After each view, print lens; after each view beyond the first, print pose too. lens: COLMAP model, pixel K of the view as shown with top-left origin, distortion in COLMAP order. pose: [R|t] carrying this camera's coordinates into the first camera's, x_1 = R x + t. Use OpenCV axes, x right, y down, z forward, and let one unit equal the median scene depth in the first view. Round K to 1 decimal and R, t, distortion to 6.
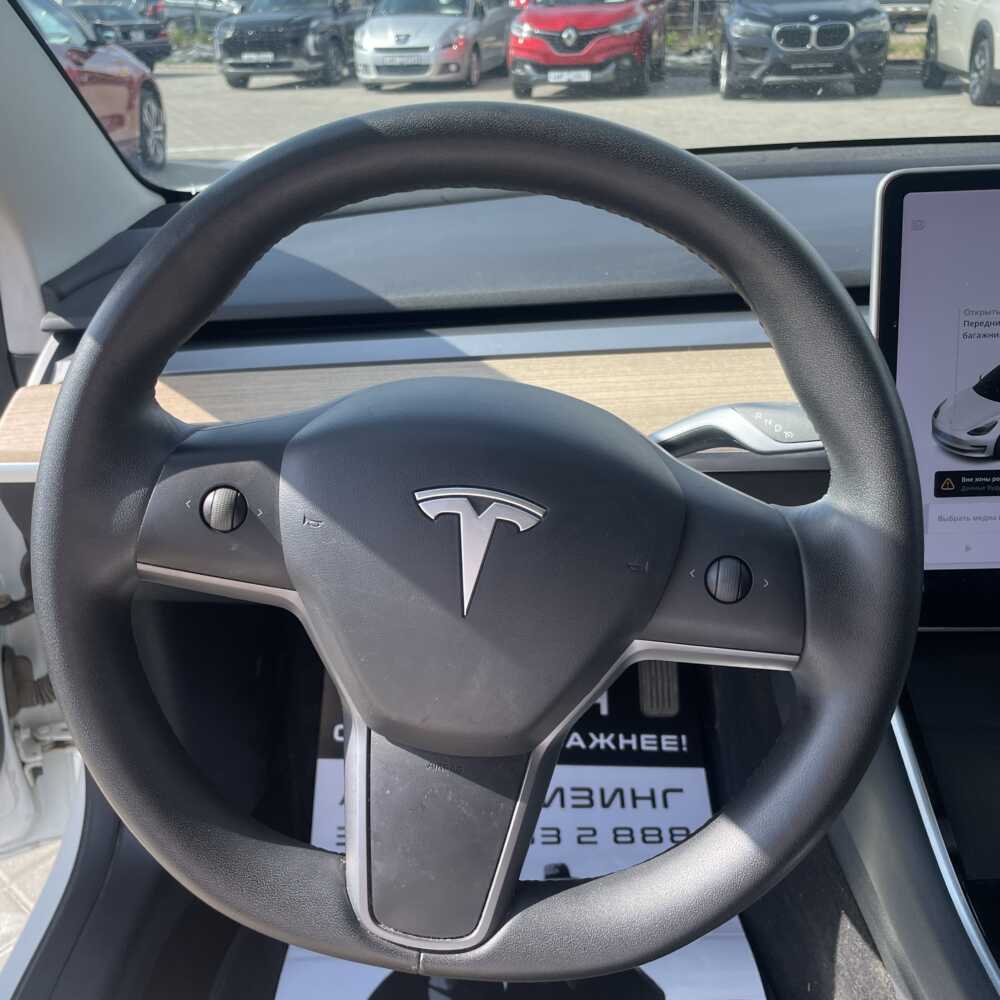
lens RADIAL K [[1011.1, 0, 500.0], [0, 1011.1, 500.0], [0, 0, 1]] dist [0.083842, -0.120098]
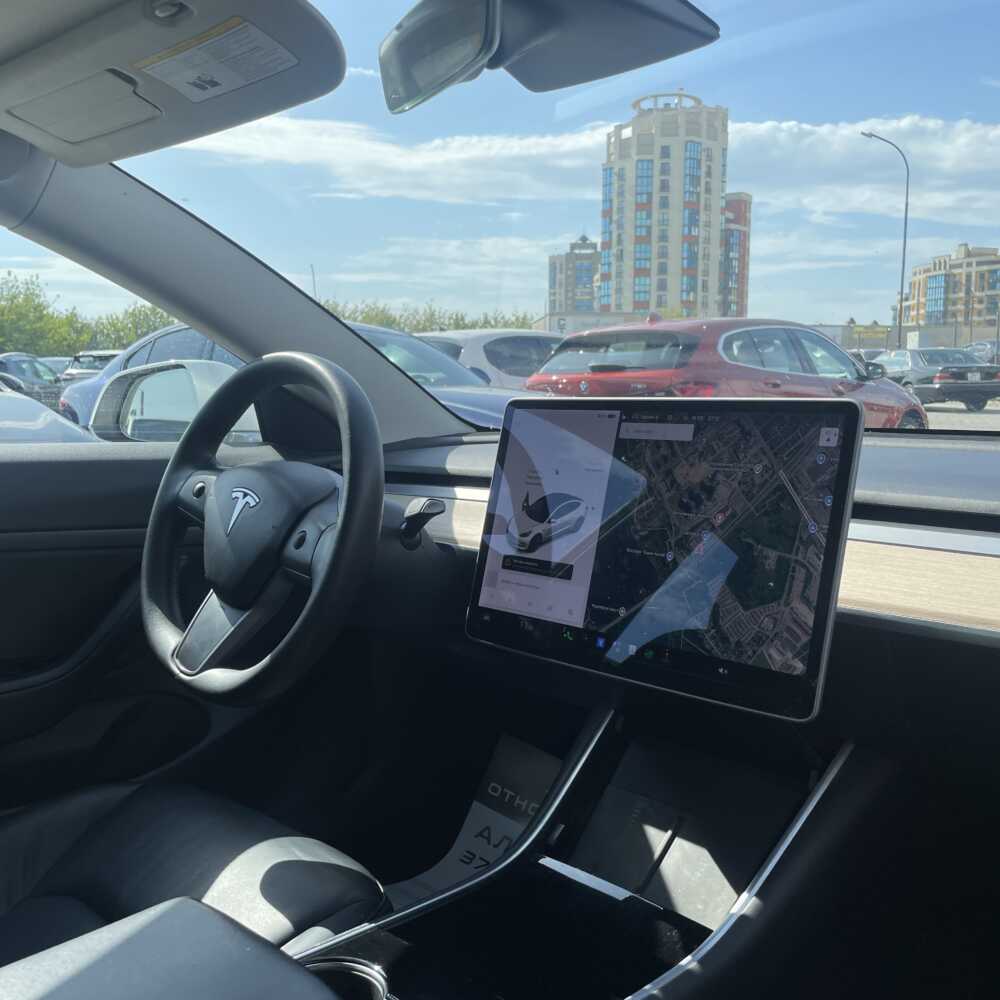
lens RADIAL K [[1011.1, 0, 500.0], [0, 1011.1, 500.0], [0, 0, 1]] dist [0.083842, -0.120098]
pose [[0.717997, 0.107630, -0.687674, 0.802301], [-0.309229, 0.934444, -0.176612, 0.098483], [0.623584, 0.339456, 0.704210, -0.147431]]
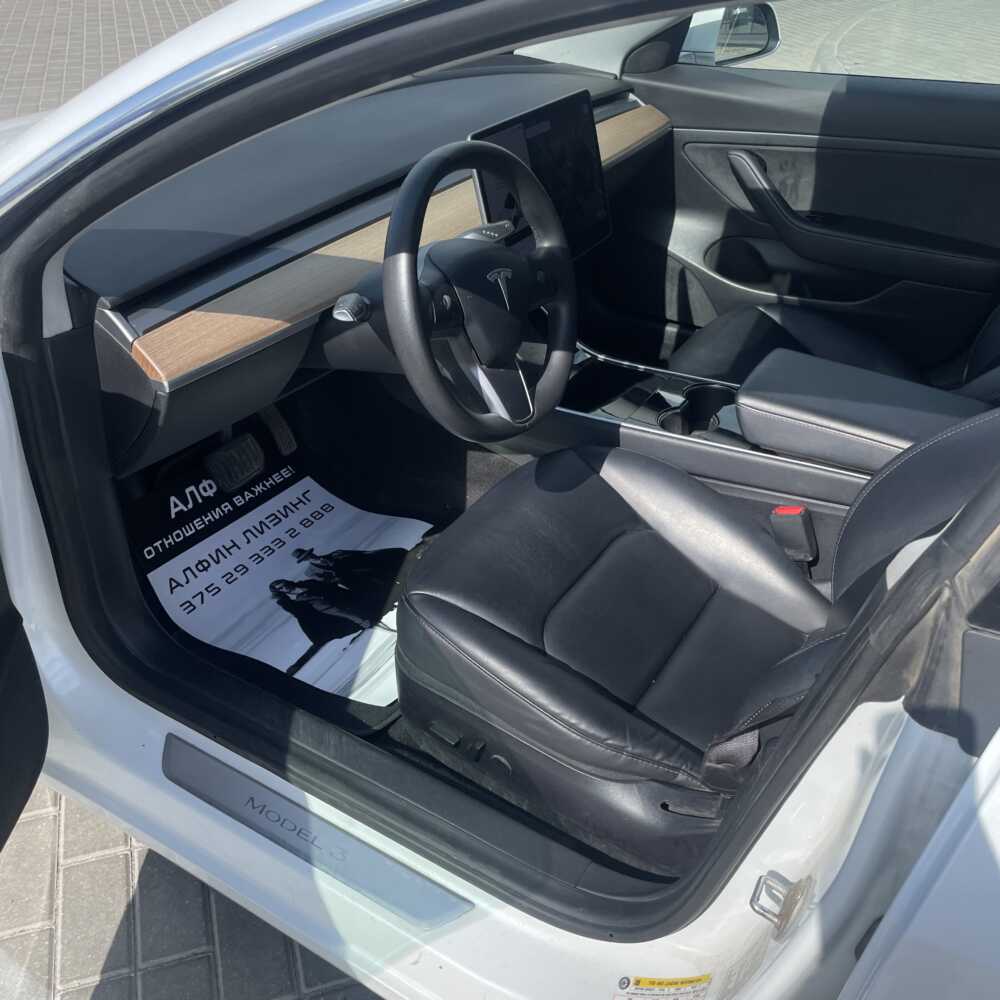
lens RADIAL K [[999.0, 0, 500.0], [0, 999.0, 500.0], [0, 0, 1]] dist [0.088234, -0.118169]
pose [[0.505378, -0.443046, 0.740475, -0.935454], [0.334305, 0.891637, 0.305326, -0.112333], [-0.795508, 0.093239, 0.598726, -0.276665]]
